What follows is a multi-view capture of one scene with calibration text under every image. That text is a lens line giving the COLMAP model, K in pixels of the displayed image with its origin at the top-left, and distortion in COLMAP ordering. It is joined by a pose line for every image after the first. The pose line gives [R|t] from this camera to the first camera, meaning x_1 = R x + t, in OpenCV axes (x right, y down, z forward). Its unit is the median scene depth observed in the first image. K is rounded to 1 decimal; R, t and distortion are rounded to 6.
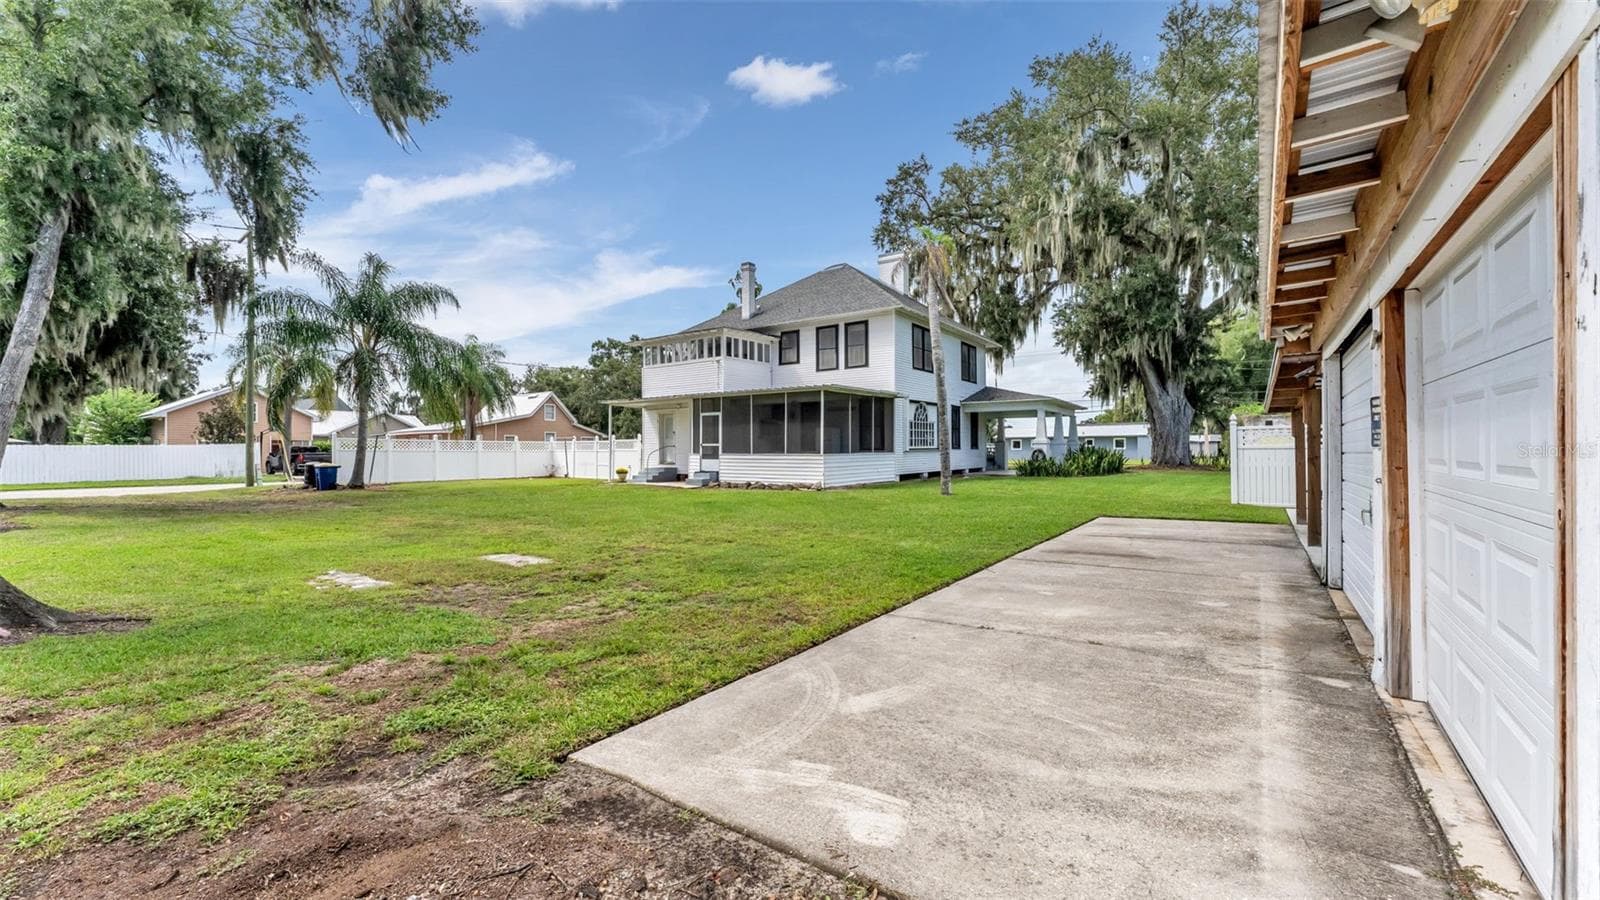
lens RADIAL K [[636.8, 0, 804.5], [0, 636.8, 452.9], [0, 0, 1]] dist [-0.000846, -0.000318]
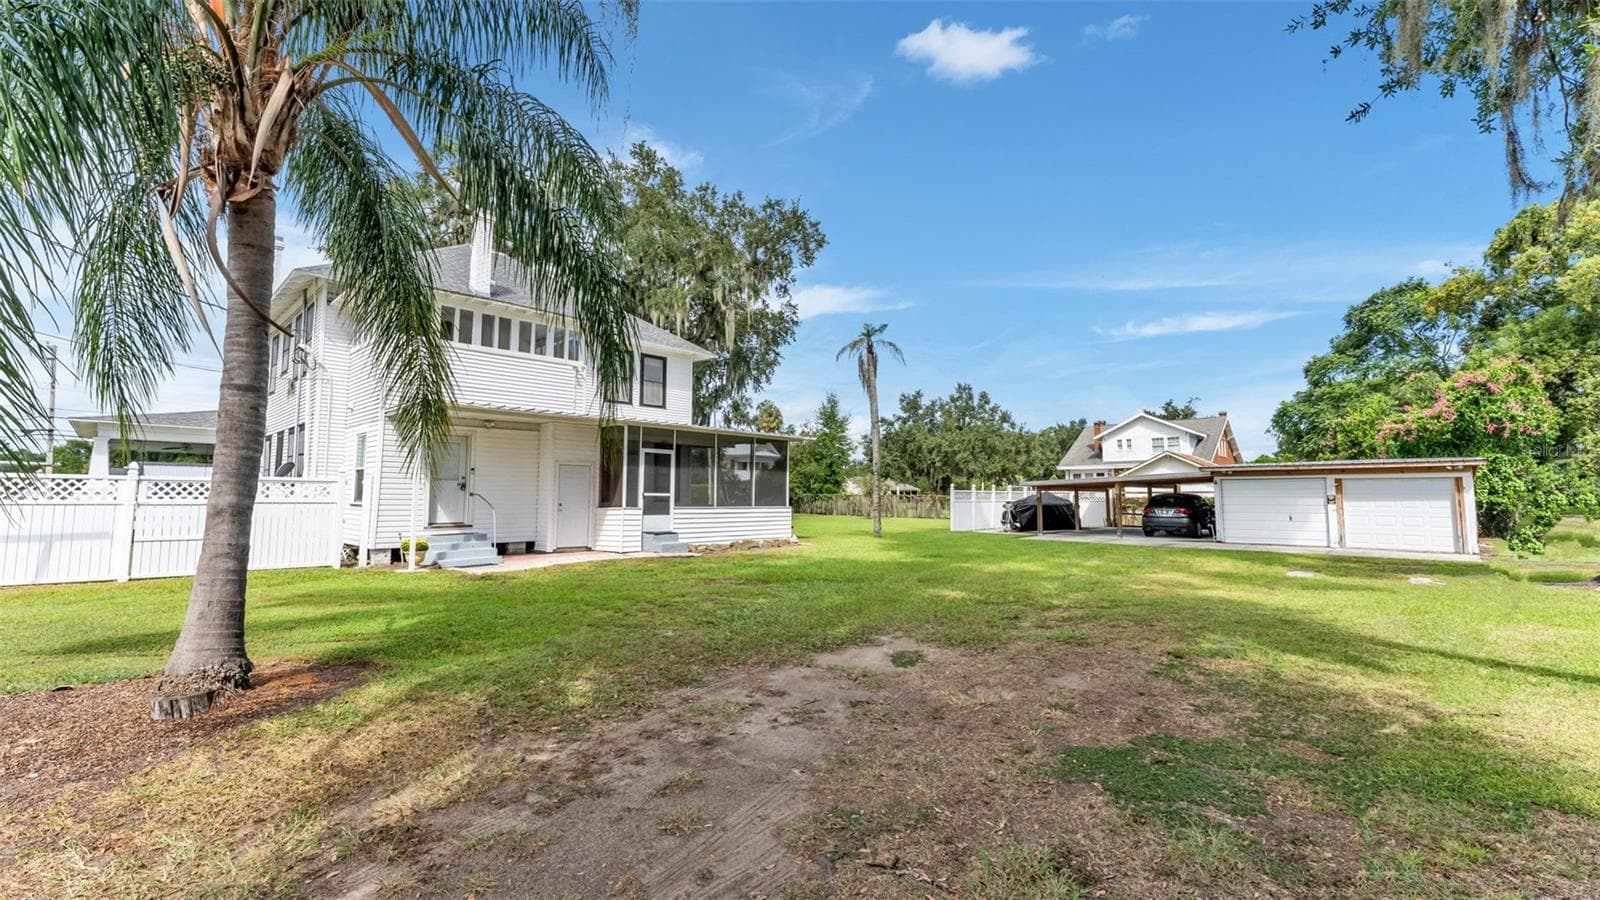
lens RADIAL K [[655.9, 0, 805.2], [0, 655.9, 448.0], [0, 0, 1]] dist [0.001106, 0.000058]
pose [[0.145631, 0.082149, 0.985922, -0.737622], [0.003424, 0.996499, -0.083536, -0.001963], [-0.989333, 0.015542, 0.144840, 0.635258]]
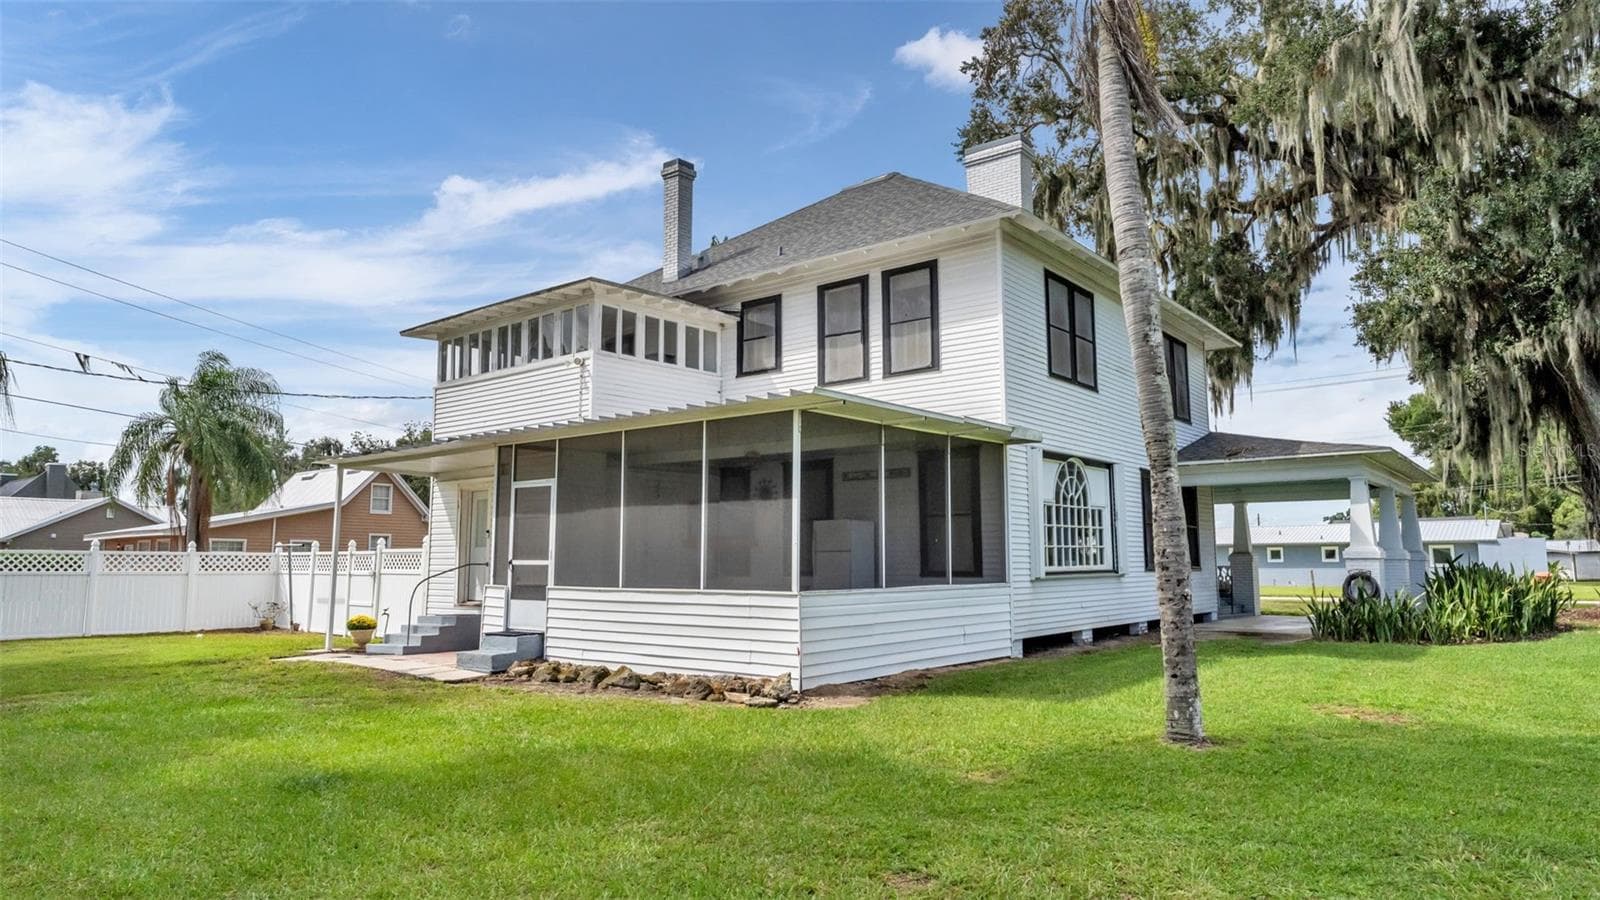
lens RADIAL K [[998.4, 0, 808.2], [0, 998.4, 446.3], [0, 0, 1]] dist [0.006406, 0.000871]
pose [[0.998183, -0.005490, -0.059996, 0.051427], [-0.001893, 0.992489, -0.122315, -0.007590], [0.060217, 0.122207, 0.990676, 0.344257]]
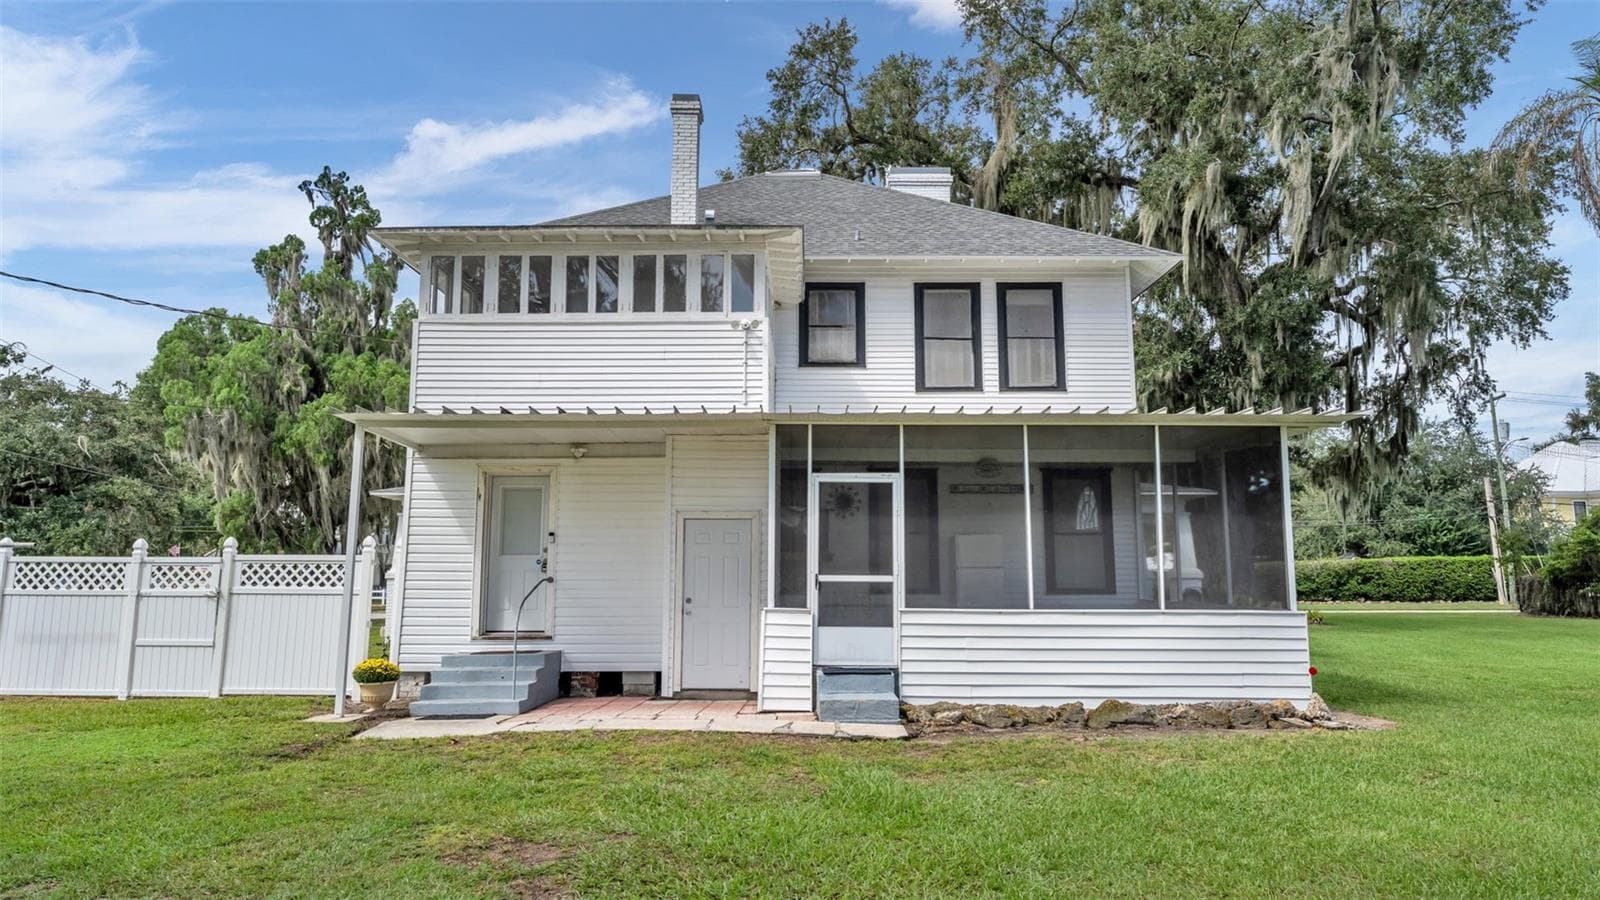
lens RADIAL K [[998.4, 0, 805.0], [0, 998.4, 438.8], [0, 0, 1]] dist [0.006406, 0.000871]
pose [[0.821829, 0.085818, 0.563234, -0.384956], [-0.003025, 0.989234, -0.146313, -0.007591], [-0.569726, 0.118540, 0.813241, 0.536872]]
